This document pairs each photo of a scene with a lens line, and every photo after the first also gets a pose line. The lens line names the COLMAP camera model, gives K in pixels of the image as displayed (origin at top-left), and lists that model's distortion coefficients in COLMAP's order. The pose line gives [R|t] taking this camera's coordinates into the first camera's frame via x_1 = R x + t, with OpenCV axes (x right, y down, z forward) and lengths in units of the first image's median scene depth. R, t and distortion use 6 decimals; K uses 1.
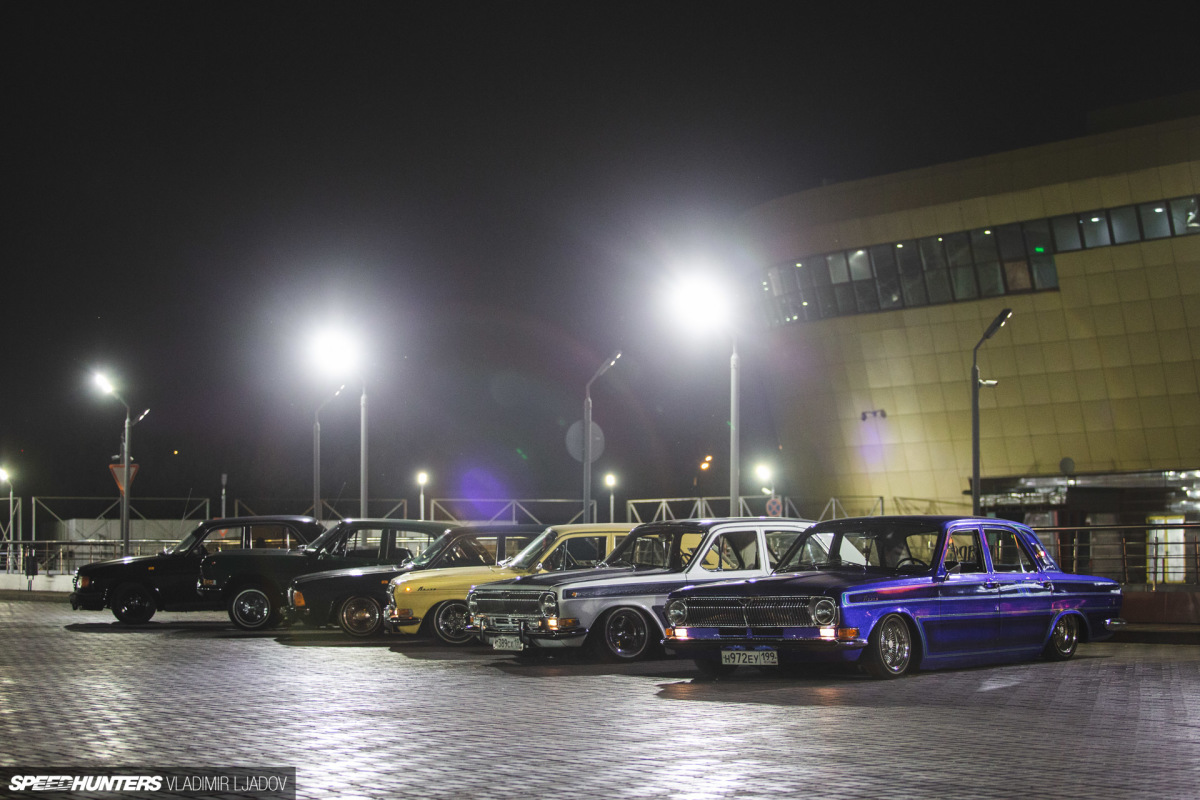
lens RADIAL K [[2596.8, 0, 600.0], [0, 2596.8, 400.0], [0, 0, 1]] dist [-0.039835, -0.098180]
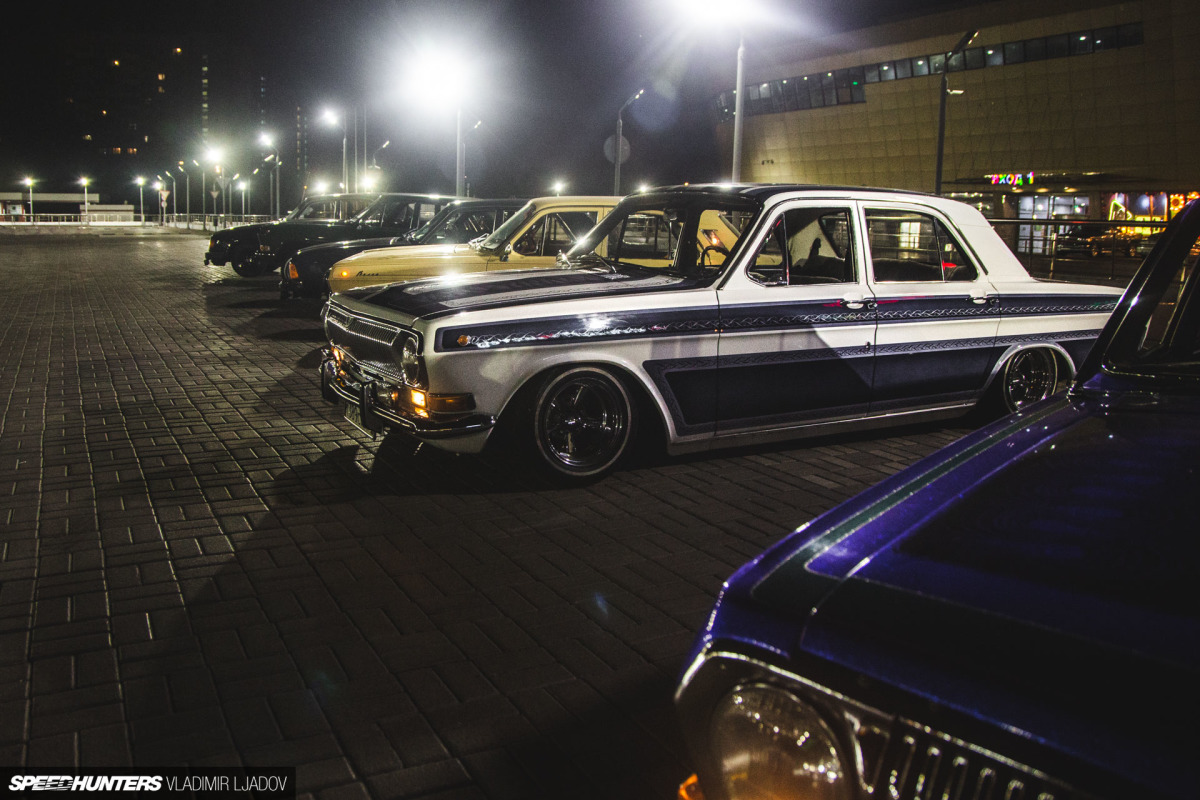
lens RADIAL K [[839.7, 0, 597.6], [0, 839.7, 334.8], [0, 0, 1]] dist [-0.137716, 0.000548]
pose [[0.998007, 0.035573, -0.052127, 0.011812], [-0.024837, 0.980735, 0.193755, 0.027732], [0.058016, -0.192074, 0.979664, 0.516981]]
